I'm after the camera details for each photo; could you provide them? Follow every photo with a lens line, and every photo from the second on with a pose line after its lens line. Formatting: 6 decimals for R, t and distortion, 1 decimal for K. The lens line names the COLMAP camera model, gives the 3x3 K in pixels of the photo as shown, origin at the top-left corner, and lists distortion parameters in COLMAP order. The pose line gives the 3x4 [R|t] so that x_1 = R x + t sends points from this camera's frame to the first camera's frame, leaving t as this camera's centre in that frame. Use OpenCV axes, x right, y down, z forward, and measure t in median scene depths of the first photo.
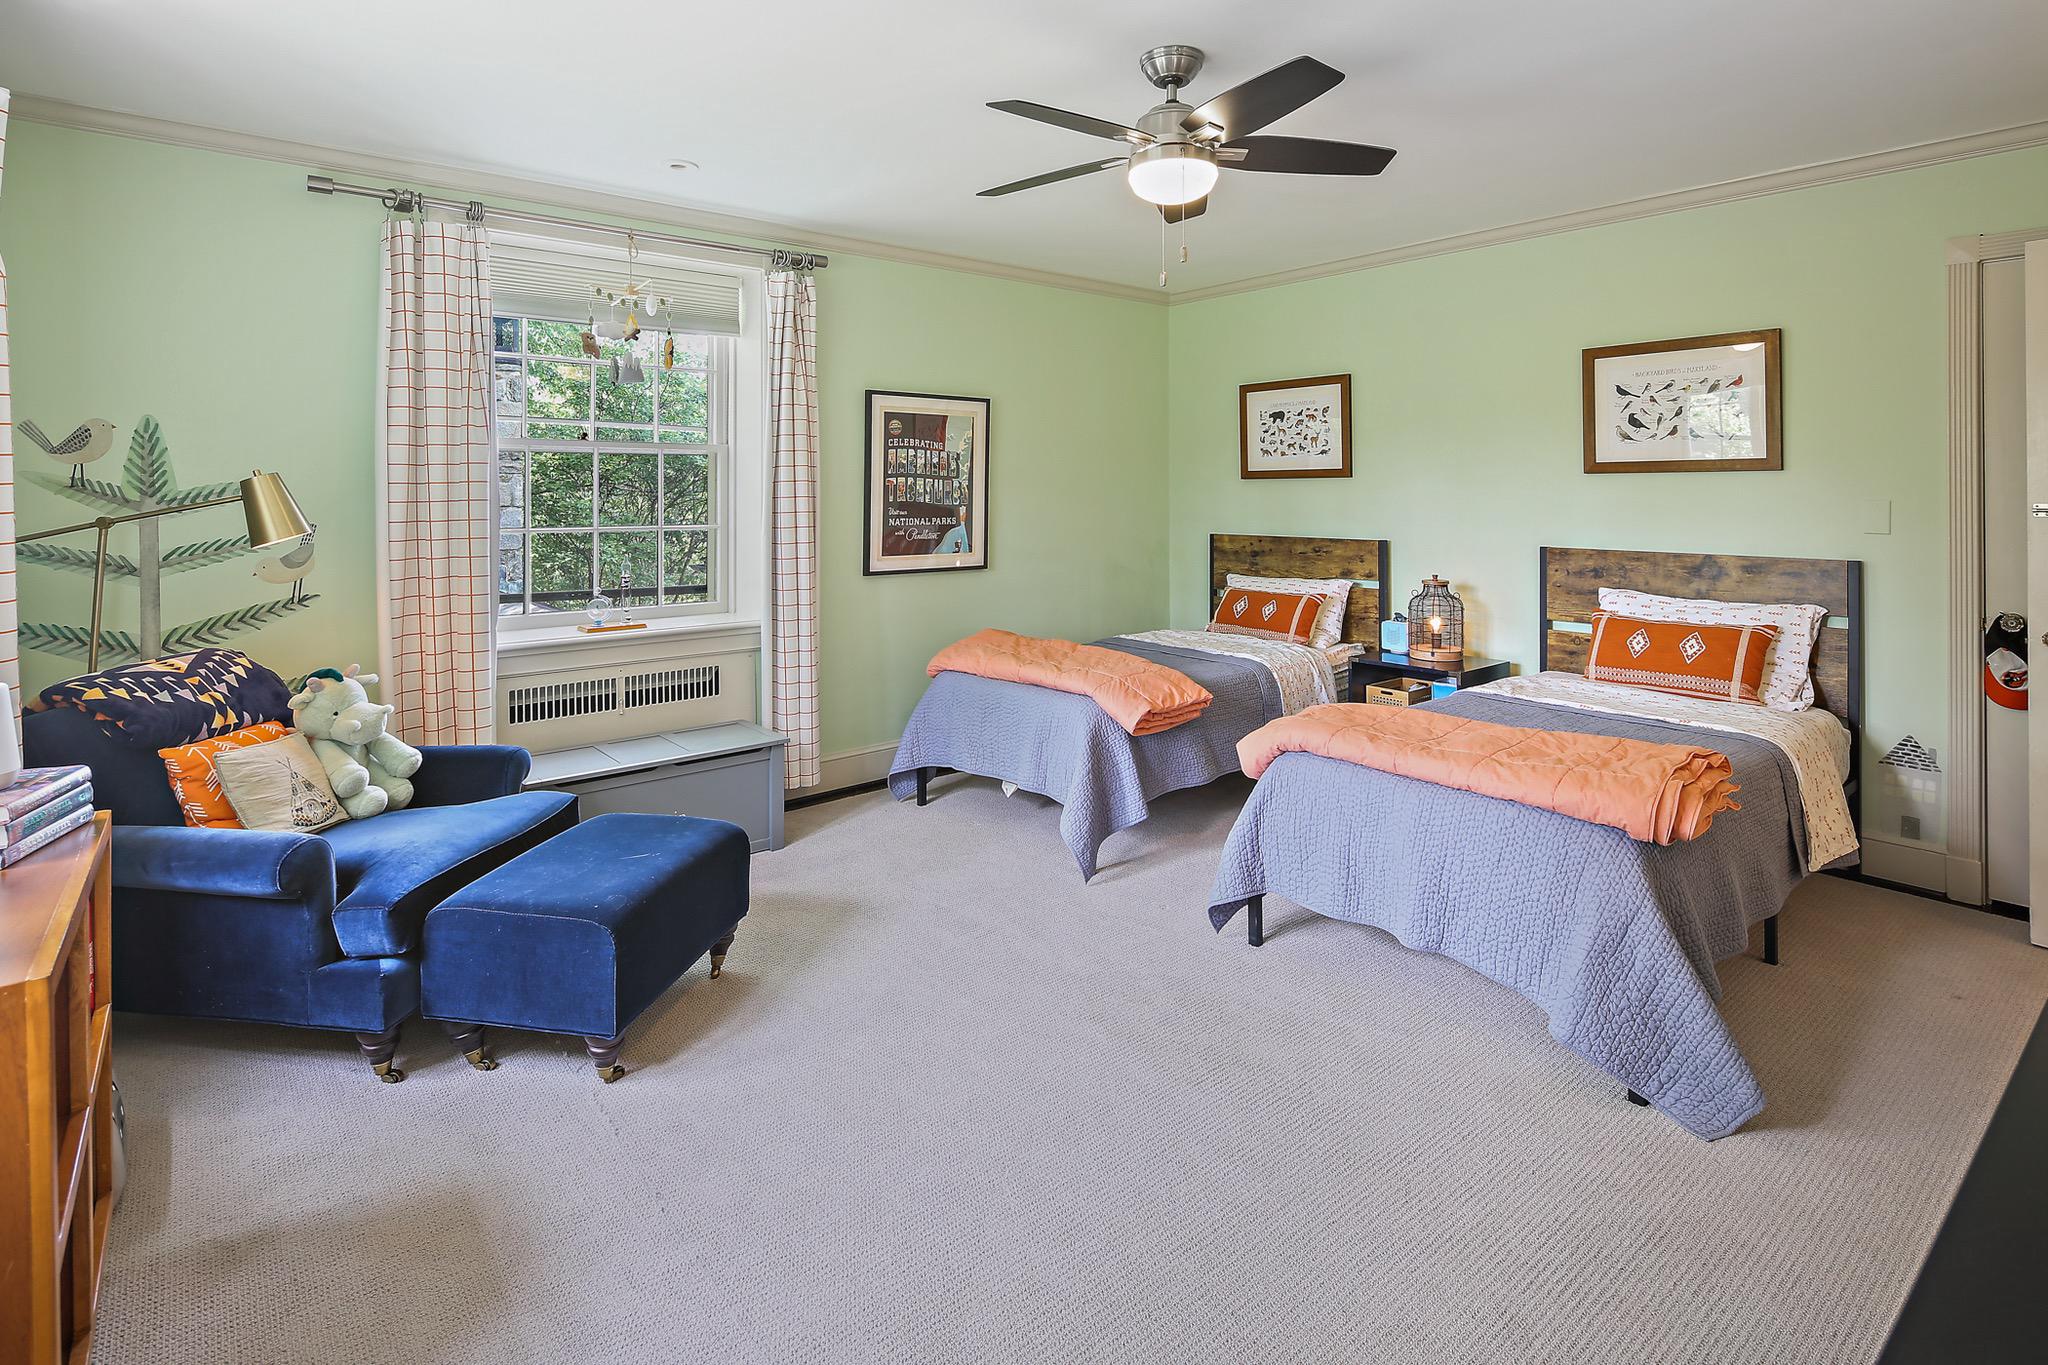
lens RADIAL K [[998.6, 0, 1025.4], [0, 998.6, 487.0], [0, 0, 1]] dist [0.000212, 0.000283]
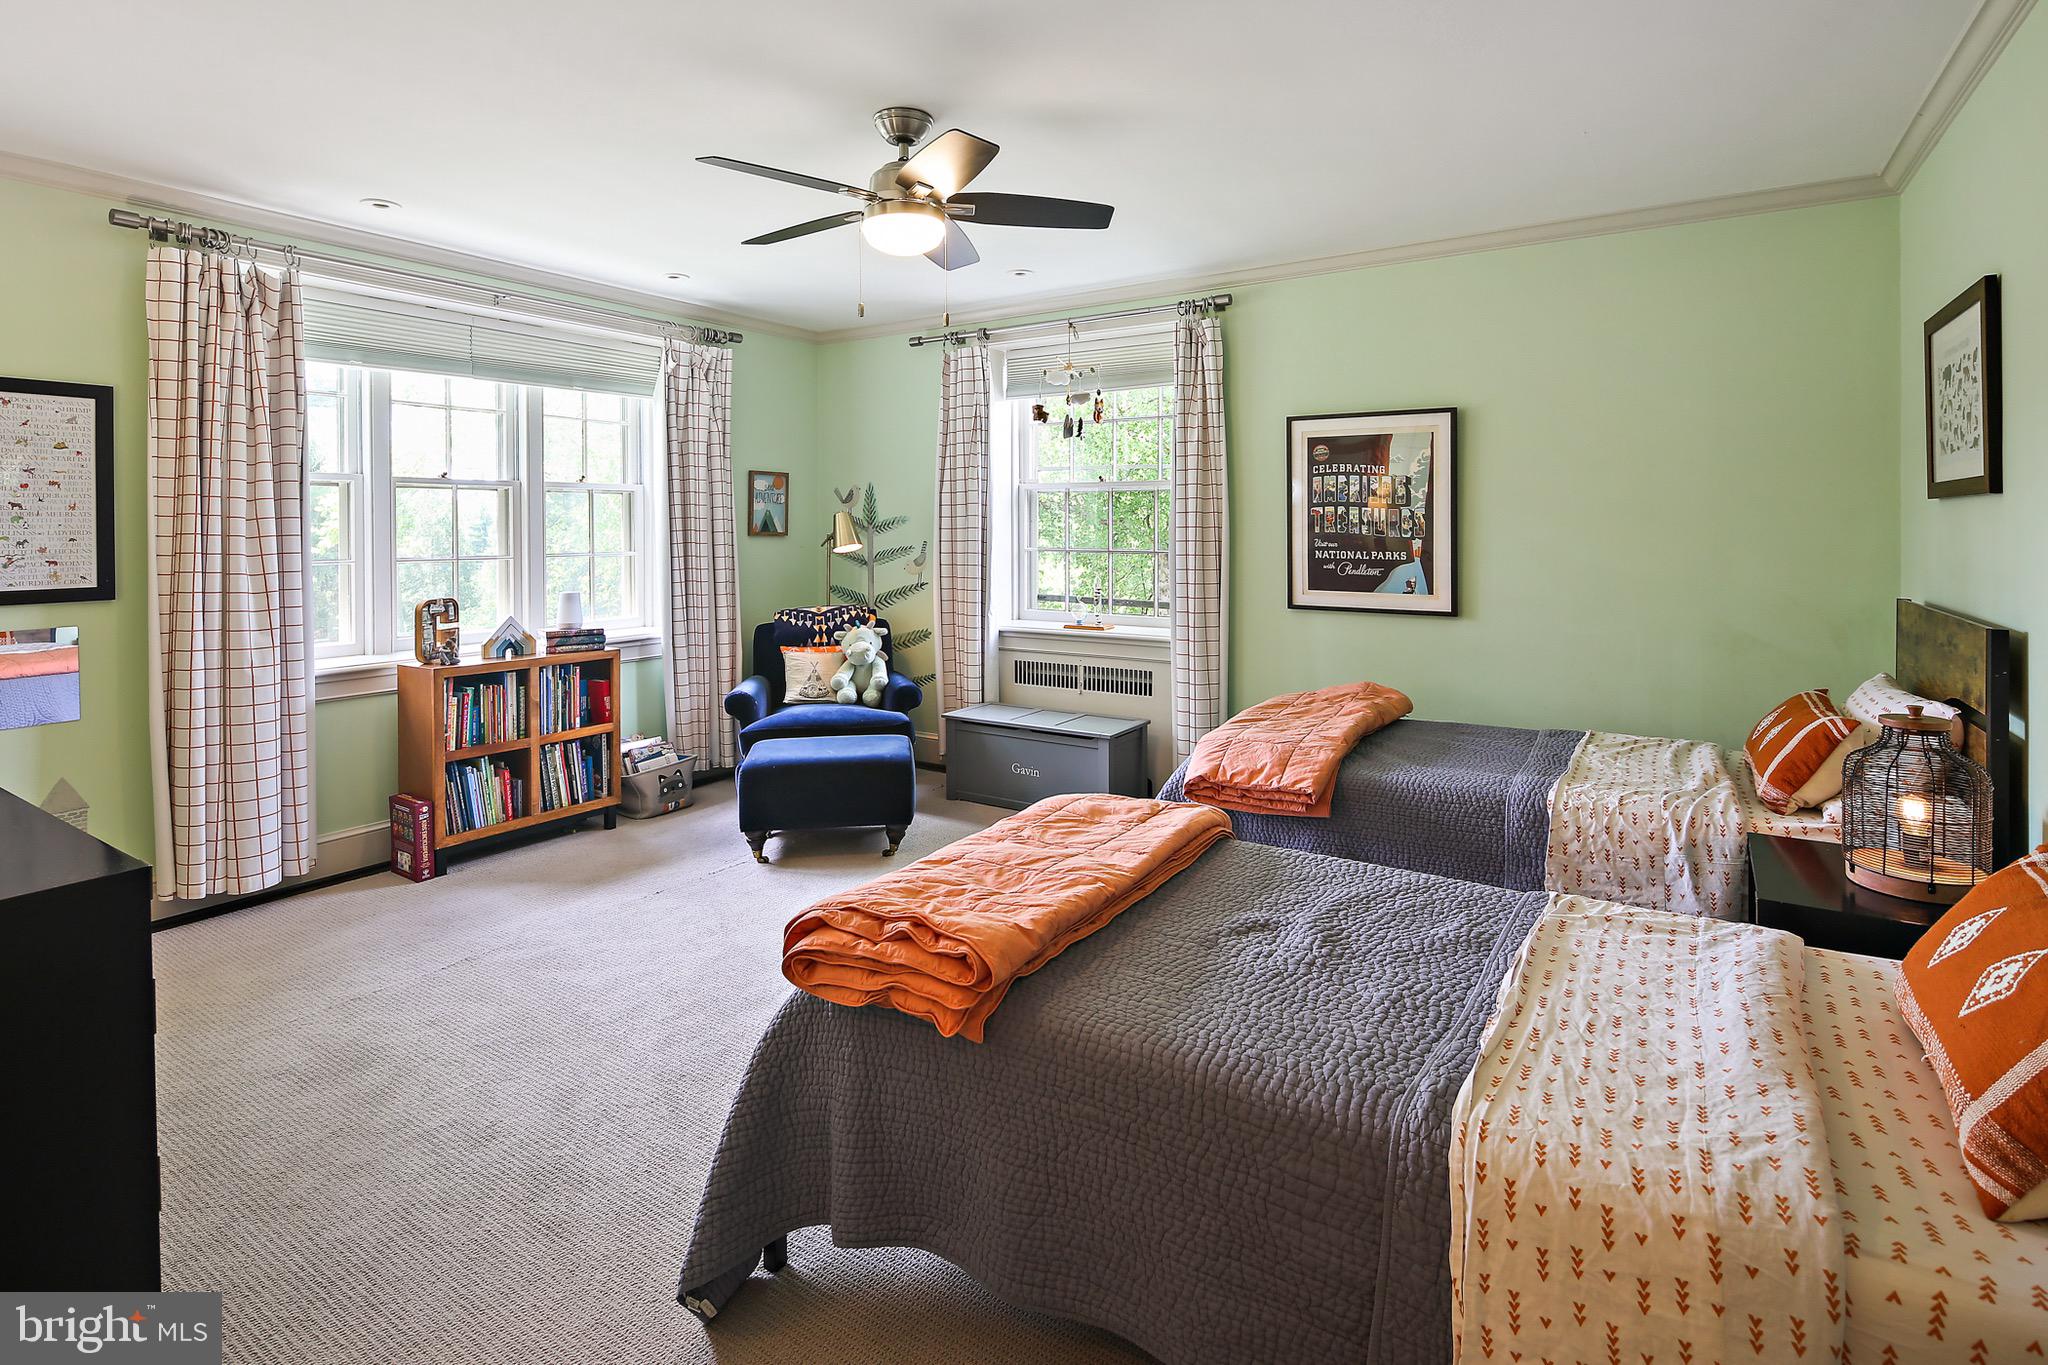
lens RADIAL K [[1010.4, 0, 1021.3], [0, 1010.4, 521.6], [0, 0, 1]] dist [-0.000366, -0.000022]
pose [[0.306752, 0.001760, -0.951788, 1.043773], [0.005888, 0.999976, 0.003746, -0.001237], [0.951771, -0.006753, 0.306734, 0.675021]]
